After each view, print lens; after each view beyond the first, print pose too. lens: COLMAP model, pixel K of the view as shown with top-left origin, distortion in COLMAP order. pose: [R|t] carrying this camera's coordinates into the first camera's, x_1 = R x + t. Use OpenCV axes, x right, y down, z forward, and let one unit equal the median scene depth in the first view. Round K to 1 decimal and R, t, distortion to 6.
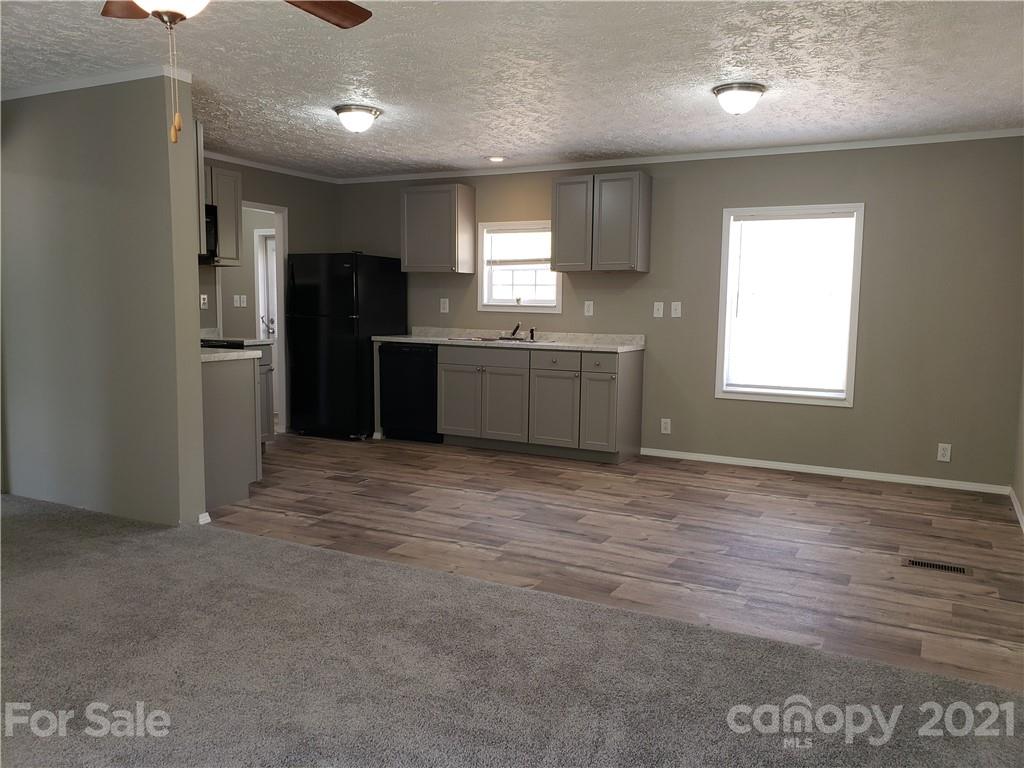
lens RADIAL K [[833.2, 0, 512.0], [0, 833.2, 384.0], [0, 0, 1]] dist [0.004782, 0.000333]
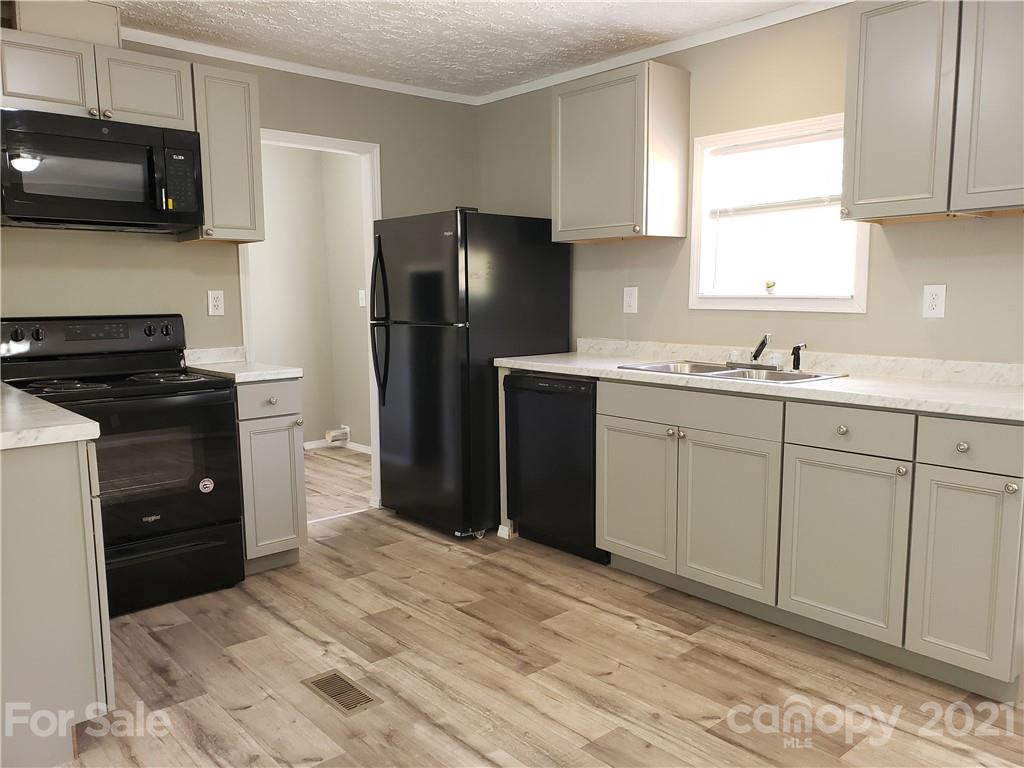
lens RADIAL K [[798.3, 0, 500.6], [0, 798.3, 389.4], [0, 0, 1]] dist [0.009854, -0.002370]
pose [[0.931498, 0.020003, -0.363197, 0.032444], [-0.010801, 0.999568, 0.027351, -0.051405], [0.363587, -0.021554, 0.931311, 0.506166]]
